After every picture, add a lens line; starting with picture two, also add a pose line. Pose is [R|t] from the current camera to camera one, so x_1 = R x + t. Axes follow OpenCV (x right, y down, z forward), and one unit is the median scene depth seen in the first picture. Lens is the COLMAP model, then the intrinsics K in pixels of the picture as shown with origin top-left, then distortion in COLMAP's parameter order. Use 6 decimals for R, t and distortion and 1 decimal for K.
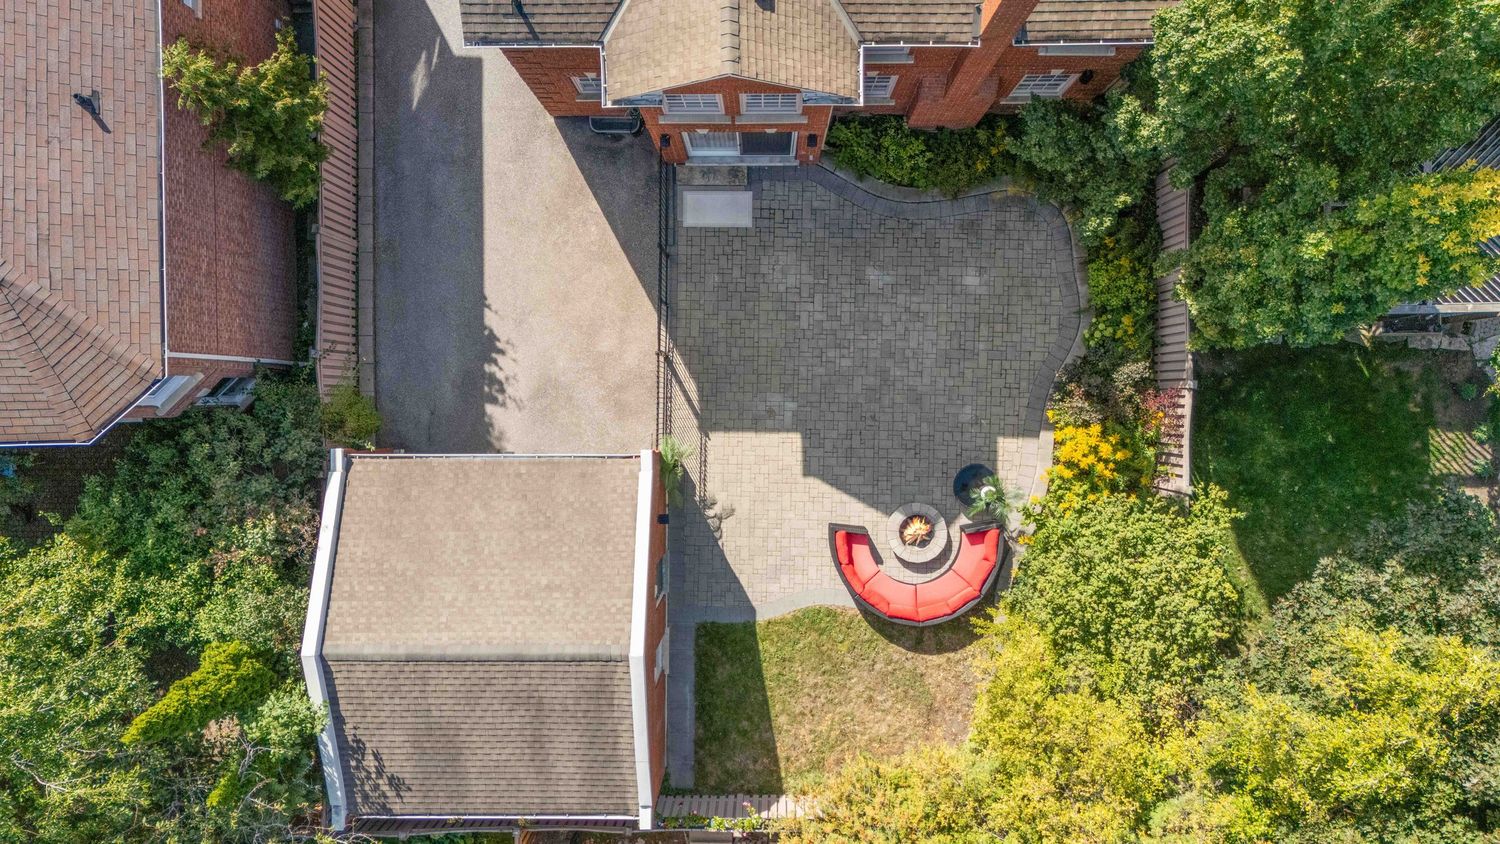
lens RADIAL K [[1102.4, 0, 752.5], [0, 1102.4, 420.9], [0, 0, 1]] dist [0.070721, -0.063236]
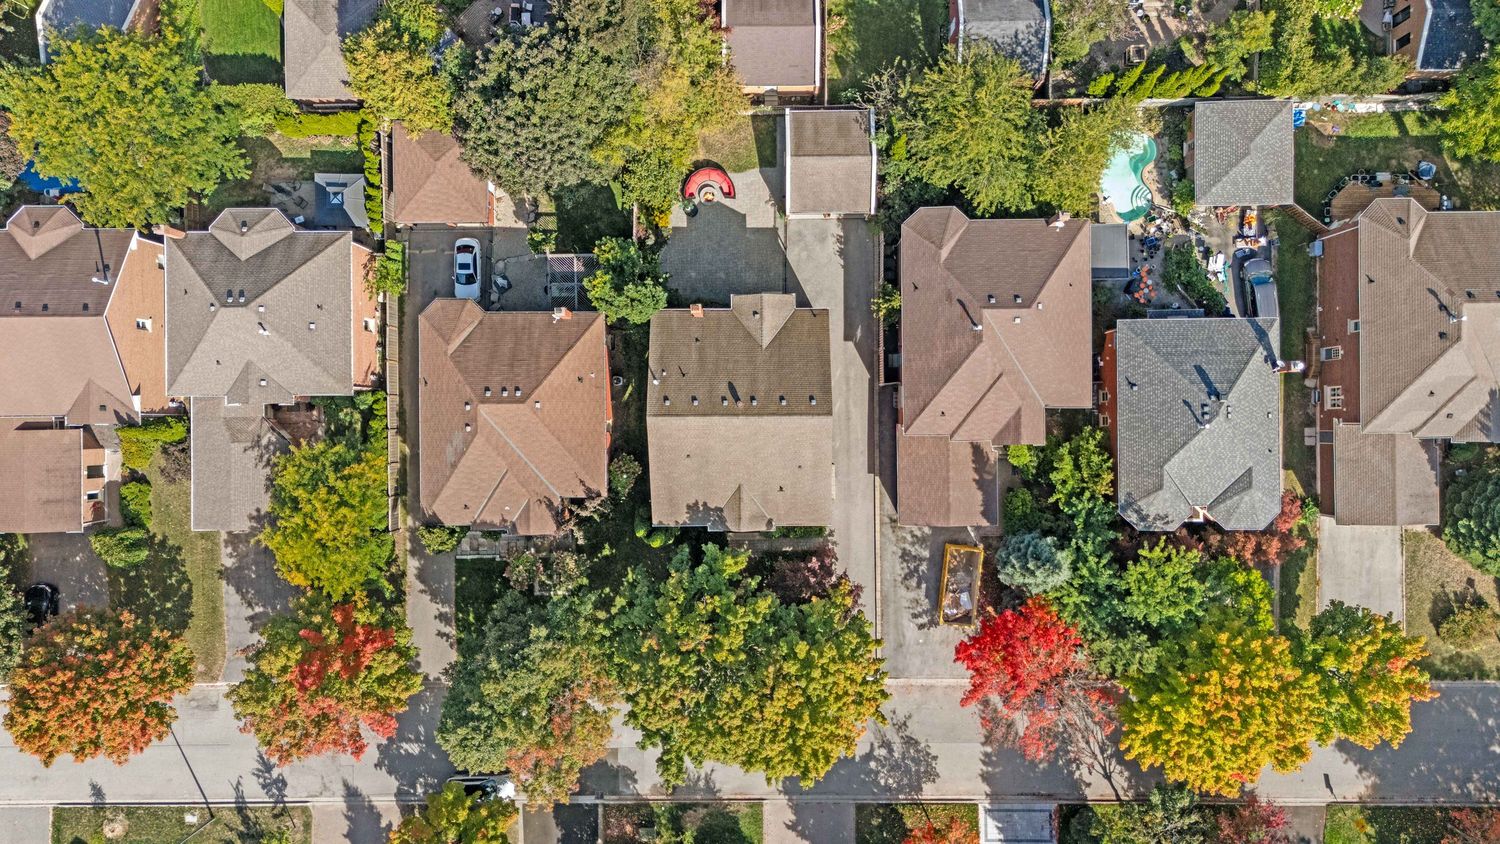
lens RADIAL K [[1097.8, 0, 754.9], [0, 1097.8, 422.2], [0, 0, 1]] dist [0.077717, -0.074625]
pose [[-0.999680, 0.006384, 0.024460, -0.069452], [-0.006754, -0.999864, -0.015071, -0.577423], [0.024361, -0.015232, 0.999587, -2.519919]]
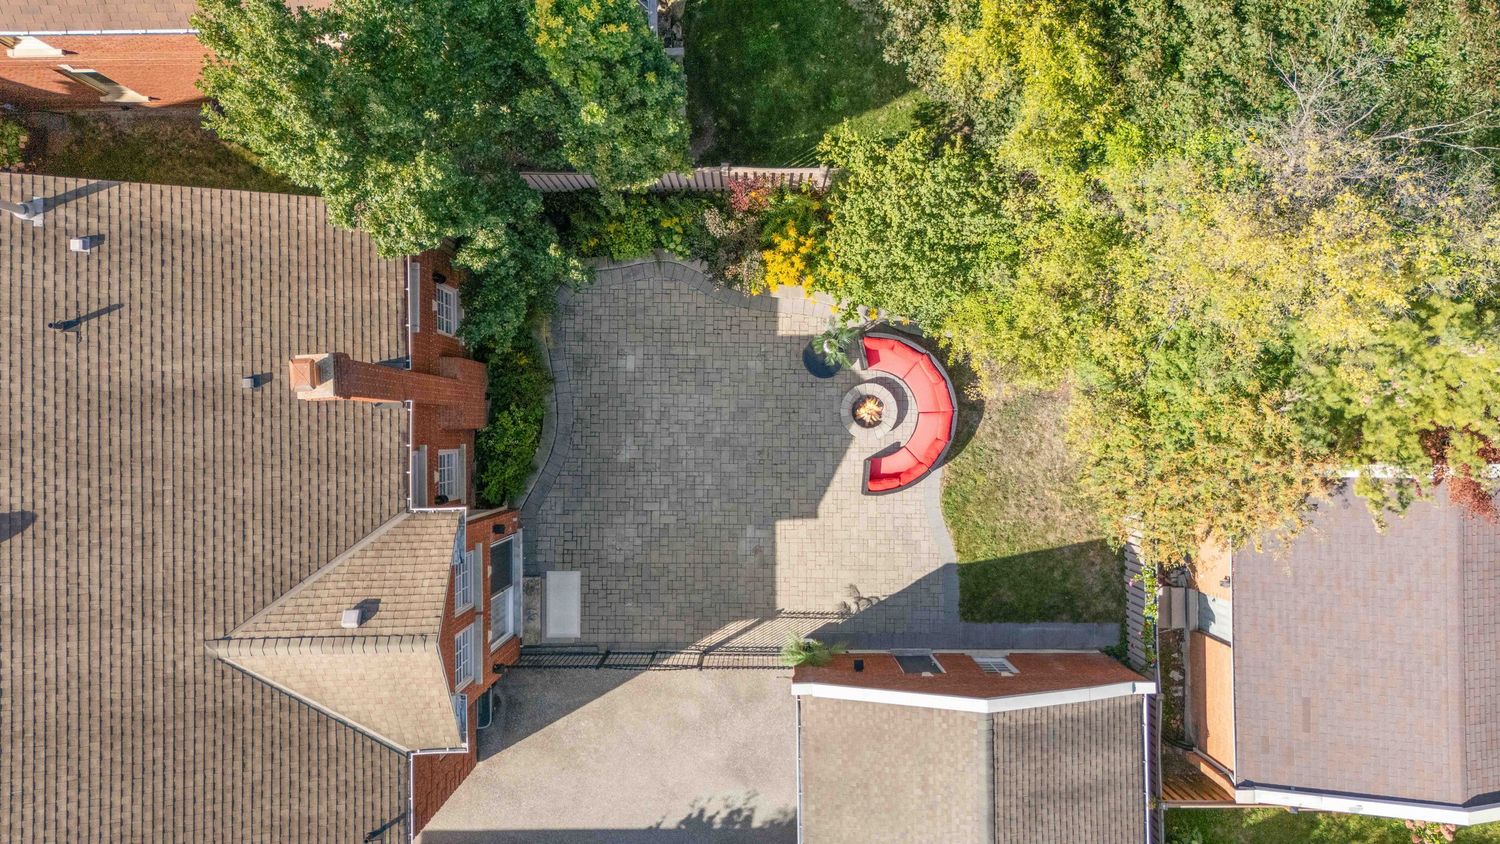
lens RADIAL K [[1100.8, 0, 752.3], [0, 1100.8, 420.7], [0, 0, 1]] dist [0.076862, -0.072708]
pose [[-0.011368, -0.999663, 0.023340, 0.129351], [0.999631, -0.011937, -0.024407, 0.017044], [0.024677, 0.023054, 0.999430, -0.056831]]
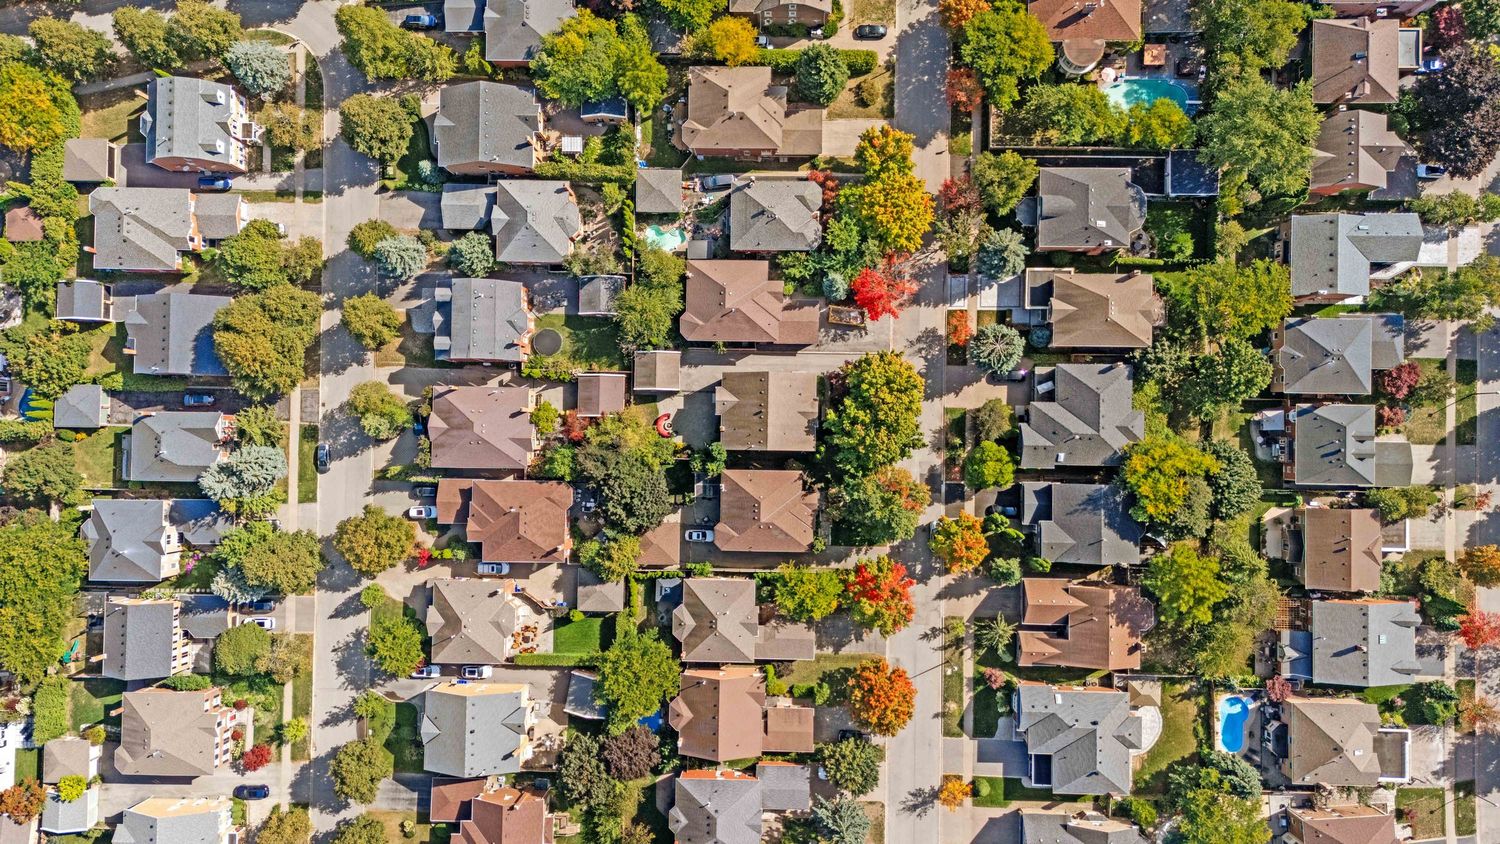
lens RADIAL K [[1102.4, 0, 752.5], [0, 1102.4, 420.9], [0, 0, 1]] dist [0.070721, -0.063236]
pose [[-0.016072, 0.999868, -0.002393, 0.141714], [-0.999763, -0.016035, 0.014704, -0.612973], [0.014663, 0.002628, 0.999889, -6.910230]]
